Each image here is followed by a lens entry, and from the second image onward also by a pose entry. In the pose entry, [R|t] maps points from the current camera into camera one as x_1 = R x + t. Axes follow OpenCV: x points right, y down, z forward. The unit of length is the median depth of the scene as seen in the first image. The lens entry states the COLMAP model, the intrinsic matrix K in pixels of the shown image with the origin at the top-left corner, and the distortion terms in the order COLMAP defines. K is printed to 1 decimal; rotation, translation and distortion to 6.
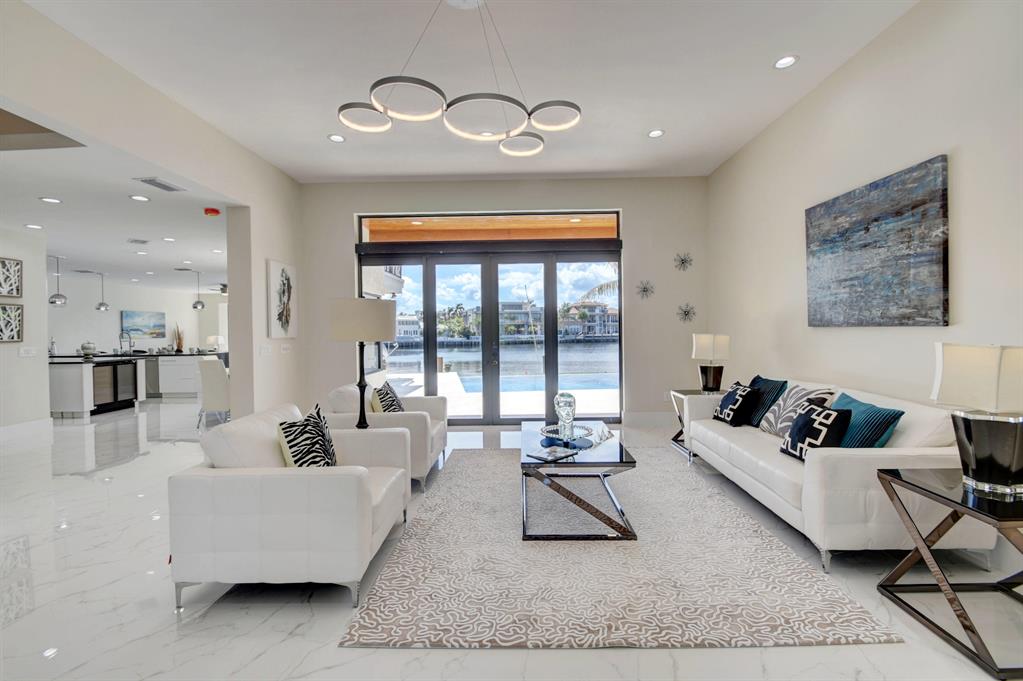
lens RADIAL K [[457.9, 0, 516.1], [0, 457.9, 341.5], [0, 0, 1]] dist [0.002739, -0.005615]
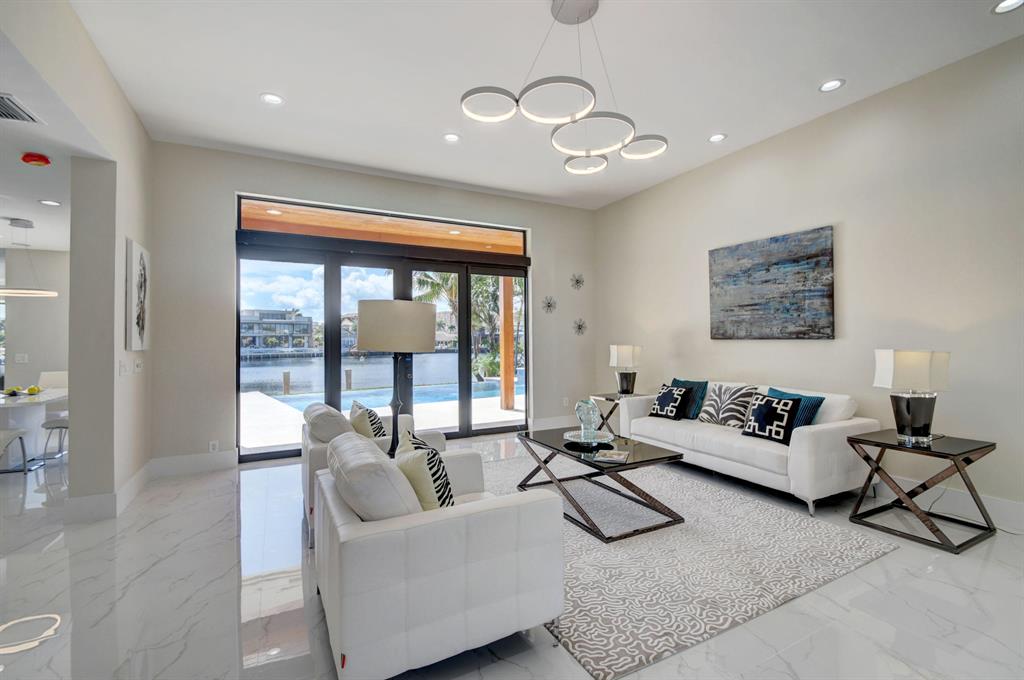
lens RADIAL K [[458.3, 0, 514.7], [0, 458.3, 340.7], [0, 0, 1]] dist [0.002739, -0.005615]
pose [[0.873635, 0.006129, 0.486543, -0.629566], [0.008359, 0.999584, -0.027602, 0.003336], [-0.486510, 0.028181, 0.873221, 0.170975]]
